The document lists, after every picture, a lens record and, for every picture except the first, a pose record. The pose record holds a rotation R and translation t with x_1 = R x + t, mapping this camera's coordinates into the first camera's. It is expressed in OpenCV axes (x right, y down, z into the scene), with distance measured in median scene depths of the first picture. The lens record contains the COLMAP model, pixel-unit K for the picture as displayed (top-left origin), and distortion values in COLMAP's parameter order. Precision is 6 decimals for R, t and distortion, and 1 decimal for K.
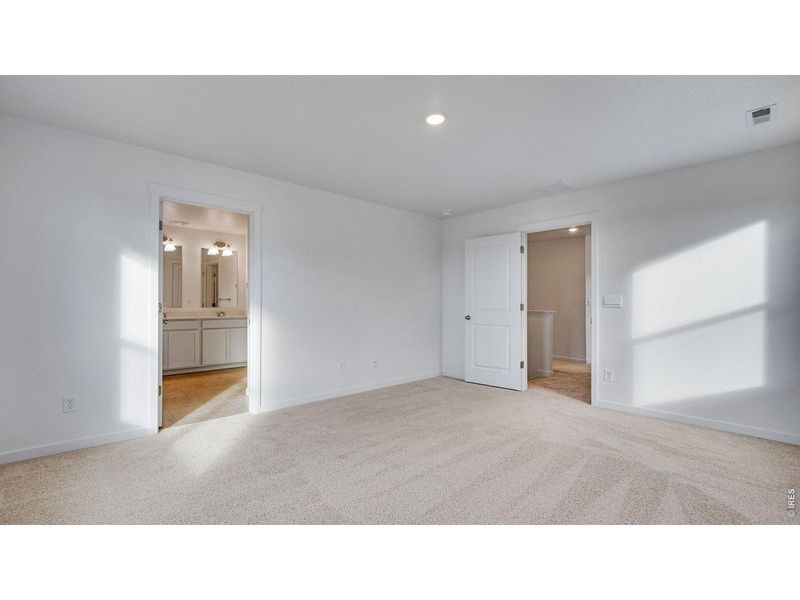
lens RADIAL K [[363.6, 0, 391.8], [0, 363.6, 302.3], [0, 0, 1]] dist [0.003199, -0.015365]
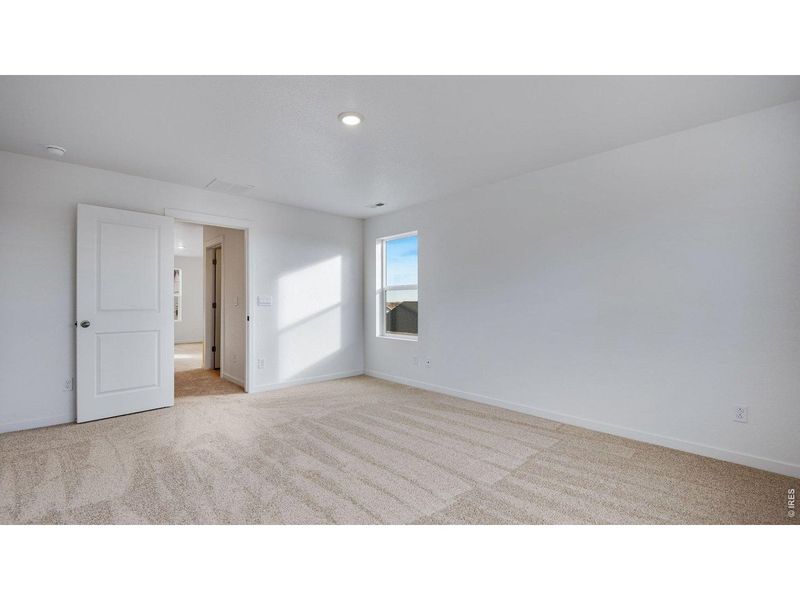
lens RADIAL K [[363.6, 0, 391.8], [0, 363.6, 302.3], [0, 0, 1]] dist [0.003199, -0.015365]
pose [[-0.024759, -0.001551, 0.999692, -0.613743], [-0.003948, 0.999991, 0.001454, 0.000232], [-0.999686, -0.003910, -0.024765, 0.628447]]
